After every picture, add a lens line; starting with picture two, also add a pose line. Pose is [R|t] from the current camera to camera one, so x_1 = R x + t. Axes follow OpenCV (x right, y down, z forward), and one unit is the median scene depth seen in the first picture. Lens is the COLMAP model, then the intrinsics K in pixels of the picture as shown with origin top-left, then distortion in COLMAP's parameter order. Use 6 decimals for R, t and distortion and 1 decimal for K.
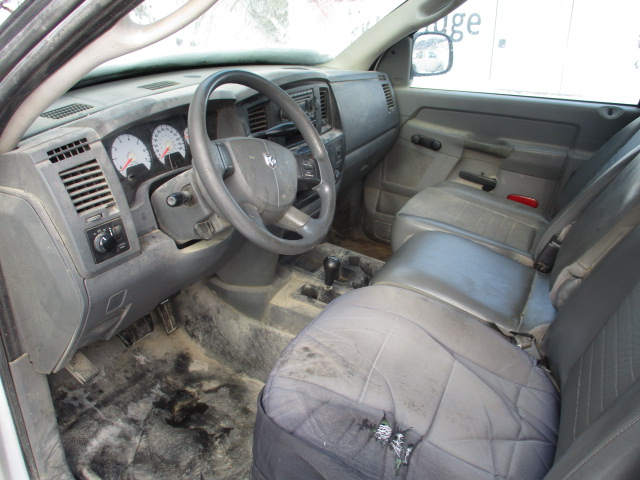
lens RADIAL K [[537.9, 0, 319.6], [0, 537.9, 248.5], [0, 0, 1]] dist [-0.042029, 0.004223]
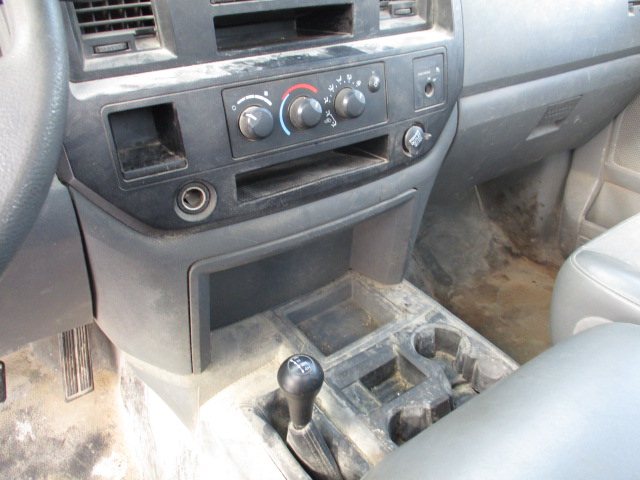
lens RADIAL K [[539.4, 0, 320.0], [0, 539.4, 240.0], [0, 0, 1]] dist [-0.002850, -0.002236]
pose [[0.885802, 0.167205, -0.432894, 0.209312], [-0.141003, 0.985706, 0.092203, -0.117430], [0.442124, -0.020635, 0.896717, 0.786093]]
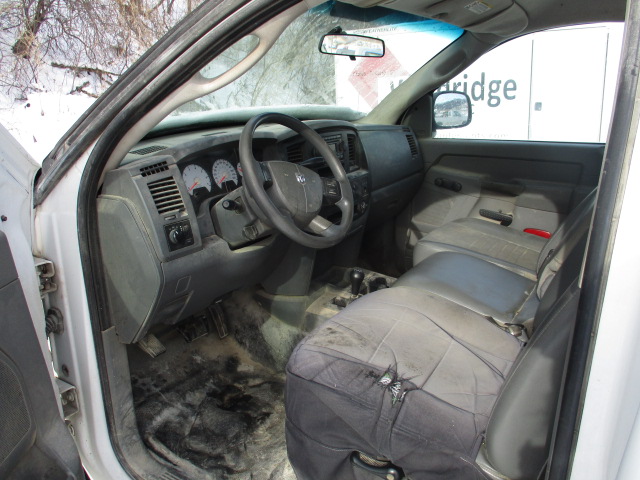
lens RADIAL K [[537.9, 0, 319.6], [0, 537.9, 248.5], [0, 0, 1]] dist [-0.042029, 0.004223]
pose [[0.995253, -0.010439, -0.096759, 0.065072], [-0.001999, 0.991828, -0.127566, 0.140707], [0.097300, 0.127154, 0.987099, -0.220977]]
